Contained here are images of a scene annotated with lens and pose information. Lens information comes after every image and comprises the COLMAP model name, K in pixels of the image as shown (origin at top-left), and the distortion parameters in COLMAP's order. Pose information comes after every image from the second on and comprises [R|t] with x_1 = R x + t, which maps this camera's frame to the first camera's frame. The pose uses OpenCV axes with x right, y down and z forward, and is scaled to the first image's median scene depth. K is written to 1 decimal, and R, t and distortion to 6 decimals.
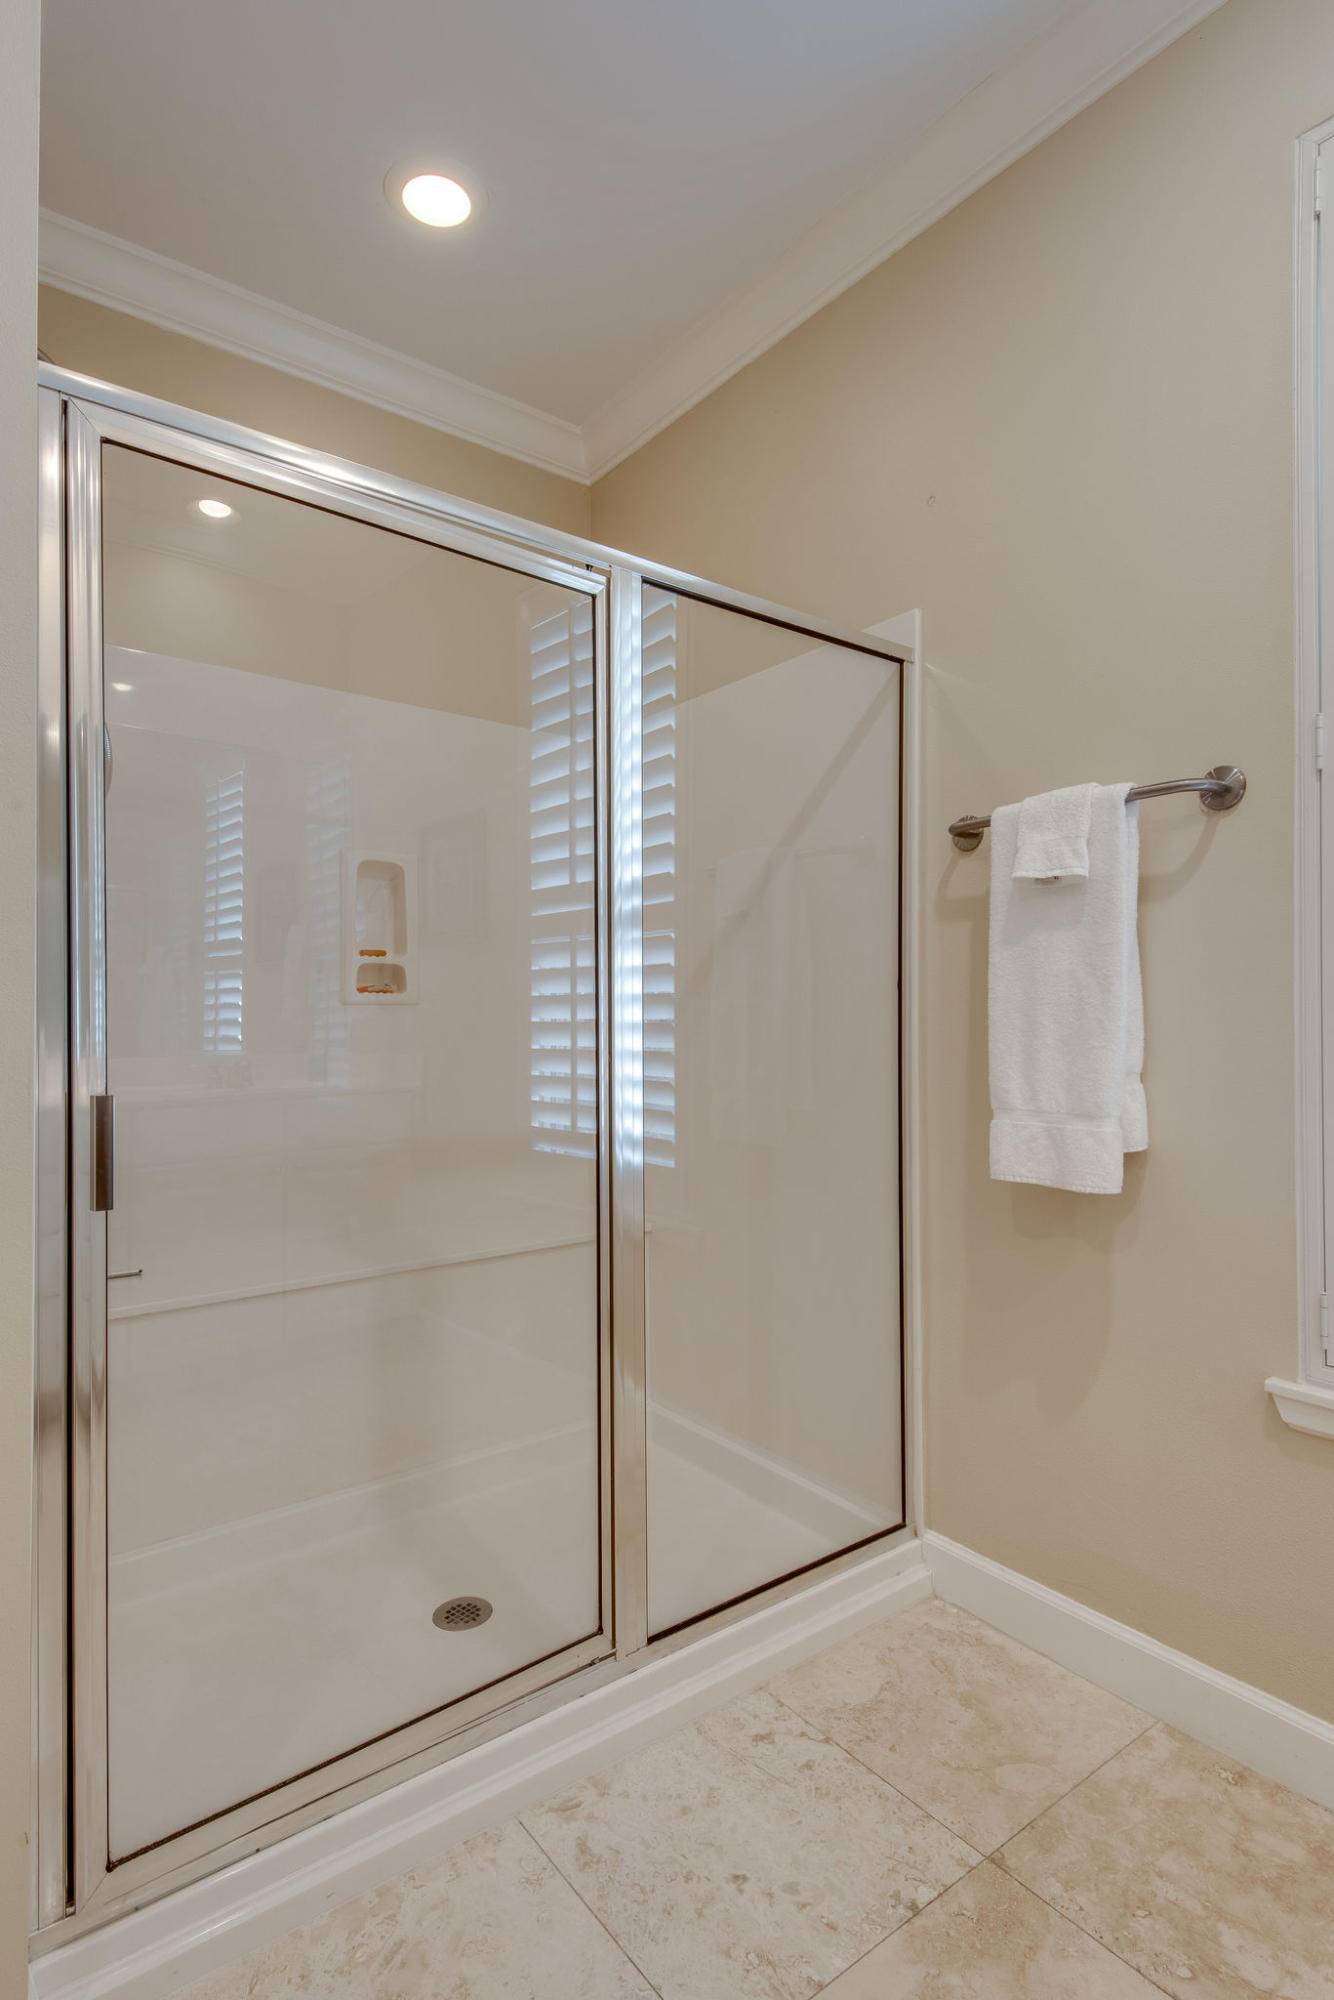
lens RADIAL K [[1041.4, 0, 659.9], [0, 1041.4, 1020.0], [0, 0, 1]] dist [0.037019, -0.019272]
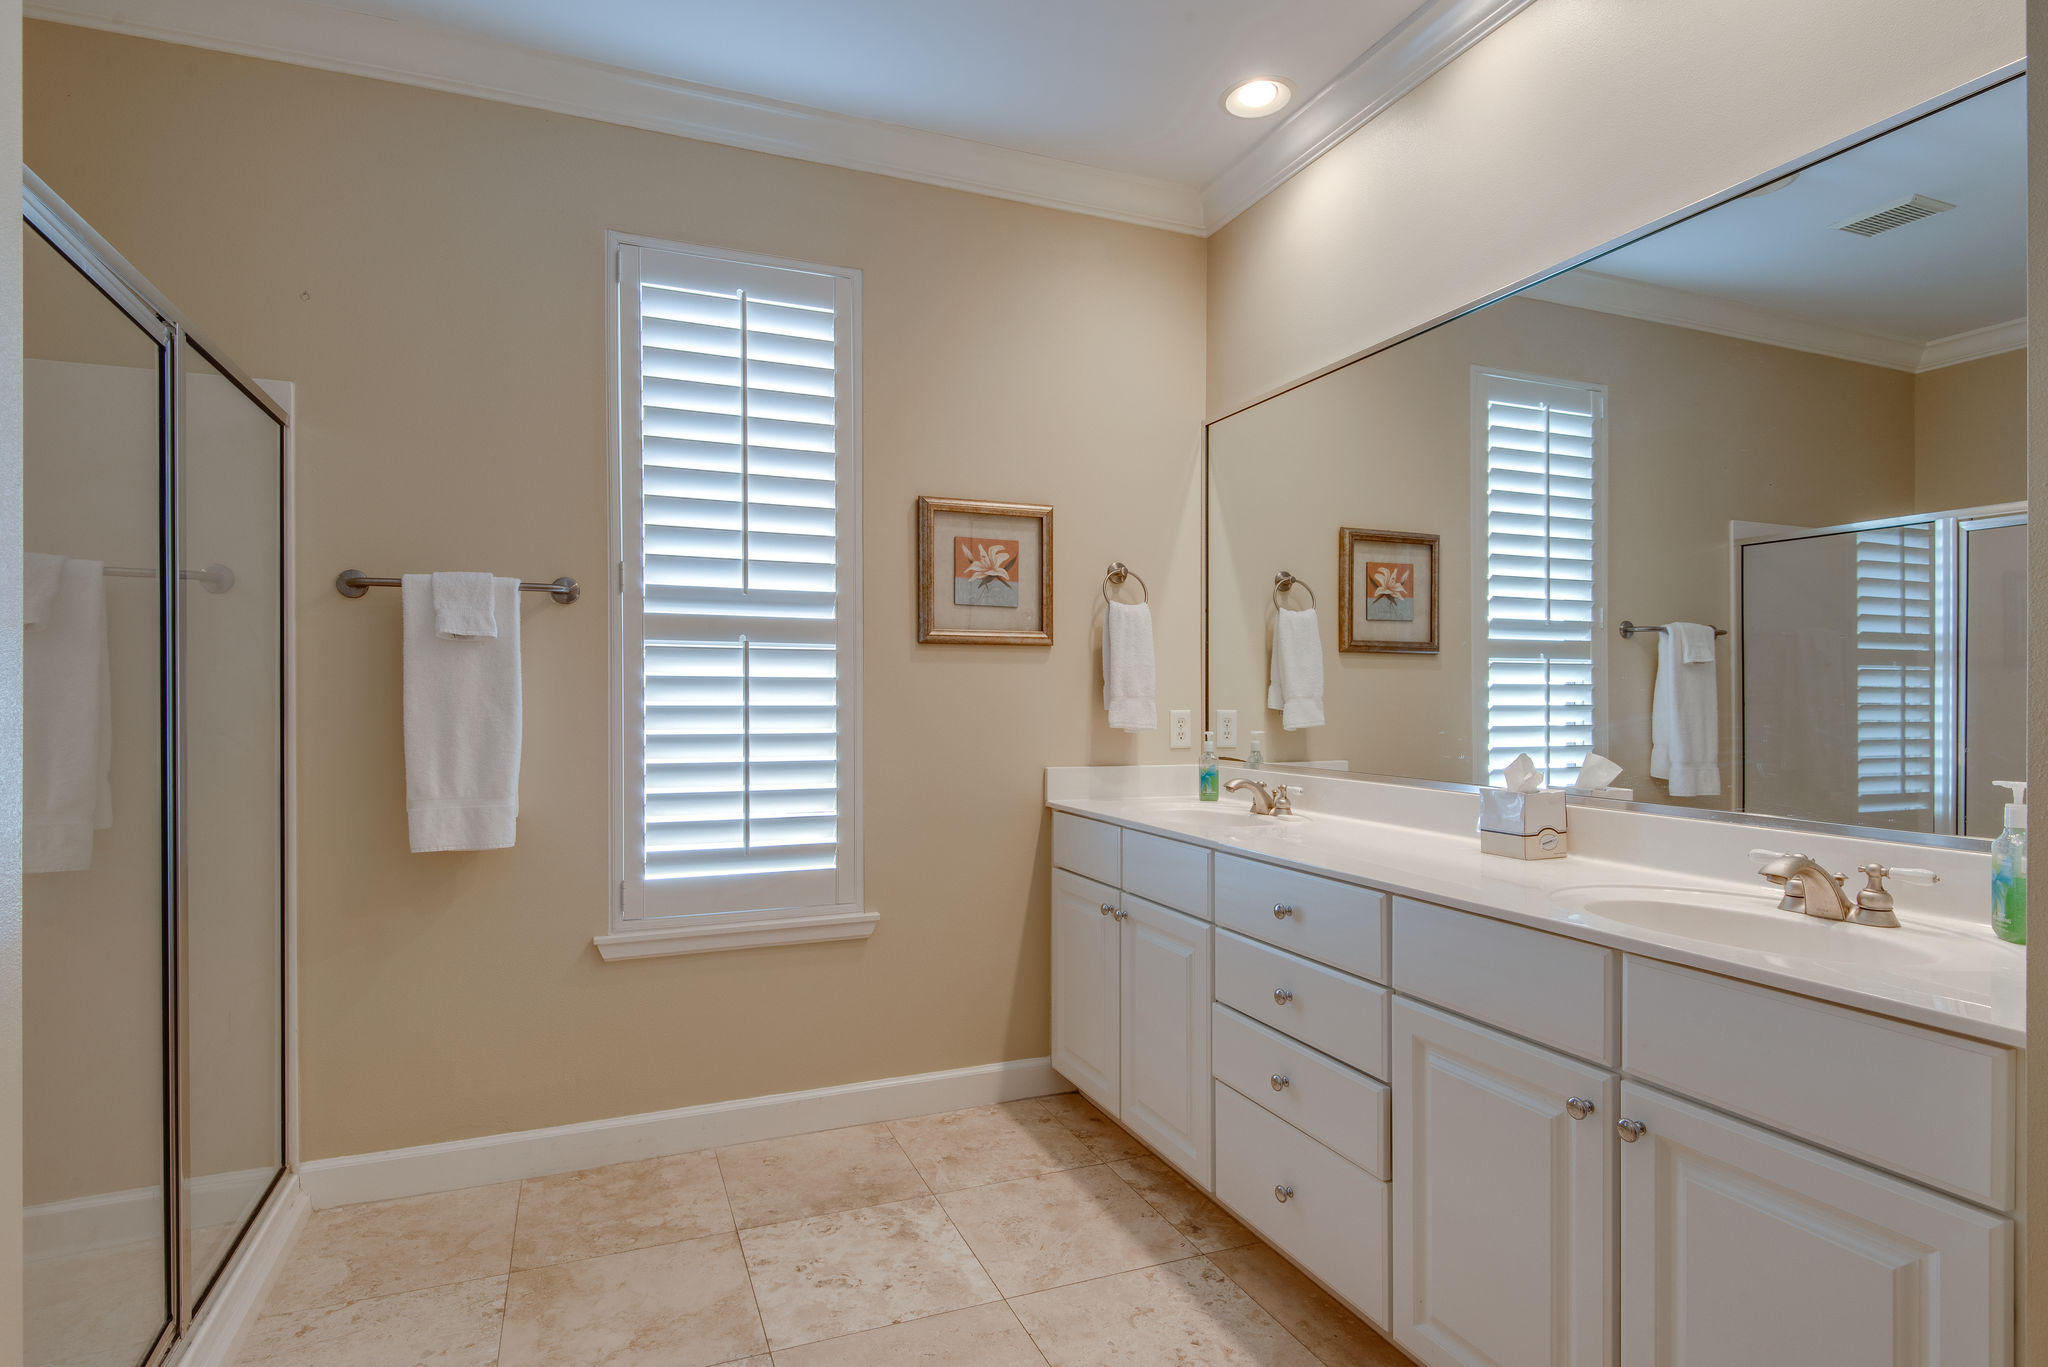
lens RADIAL K [[1066.4, 0, 1022.5], [0, 1066.4, 700.1], [0, 0, 1]] dist [0.037019, -0.019272]
pose [[0.235906, 0.008452, 0.971739, -0.919992], [-0.004375, 0.999961, -0.007635, -0.039439], [-0.971766, -0.002450, 0.235934, -0.095219]]
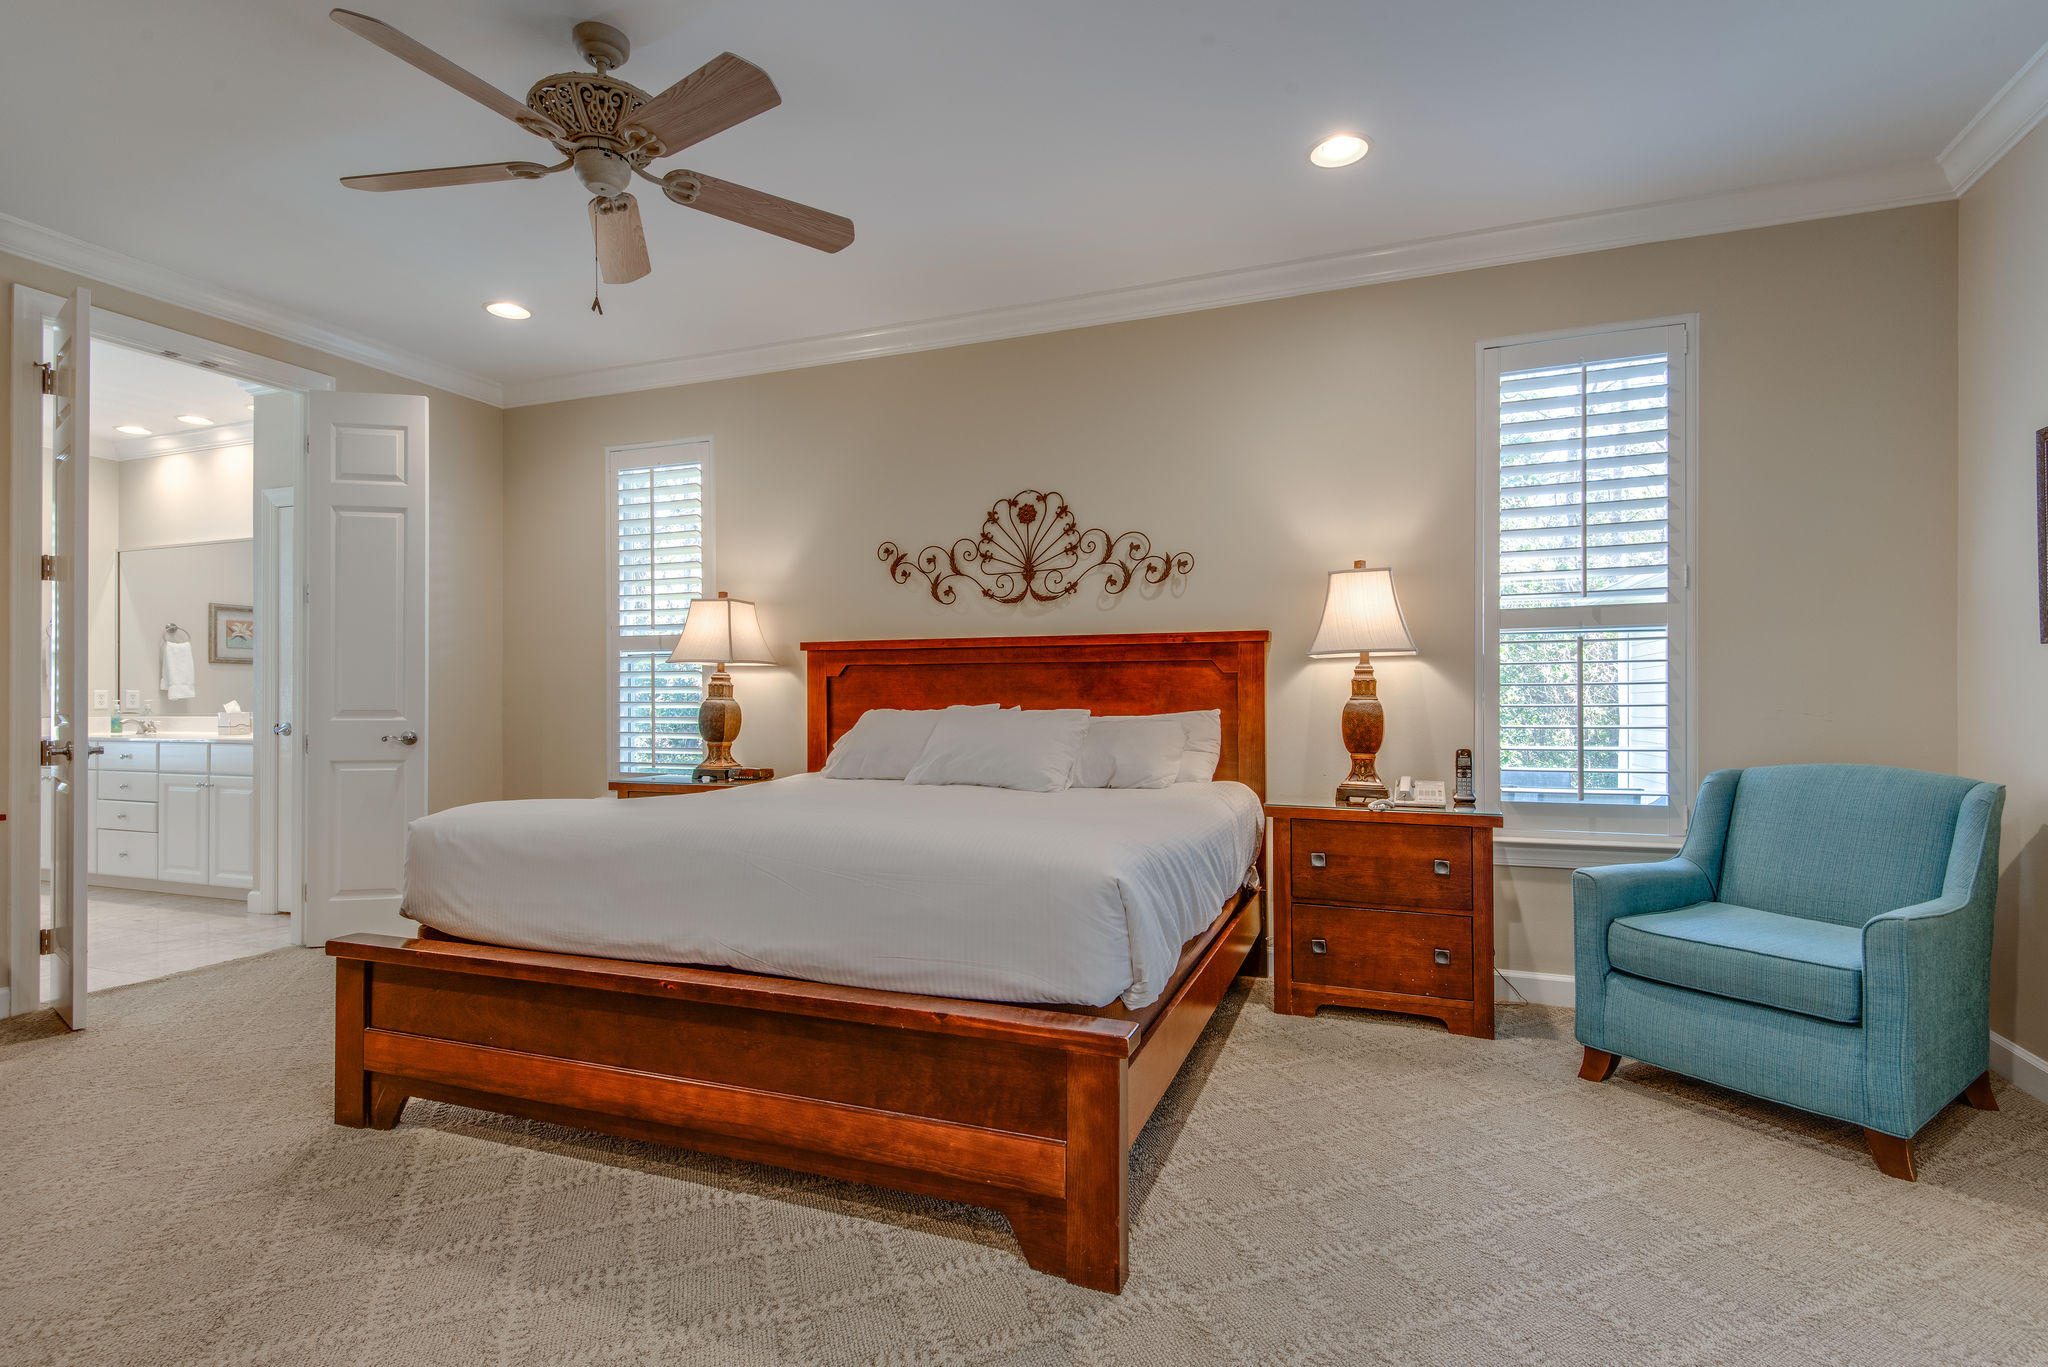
lens RADIAL K [[1021.2, 0, 1013.2], [0, 1021.2, 688.5], [0, 0, 1]] dist [0.026399, -0.002126]
pose [[-0.525623, 0.018702, 0.850512, -5.427922], [0.006061, 0.999815, -0.018239, 0.088105], [-0.850696, -0.004432, -0.525640, -1.071064]]
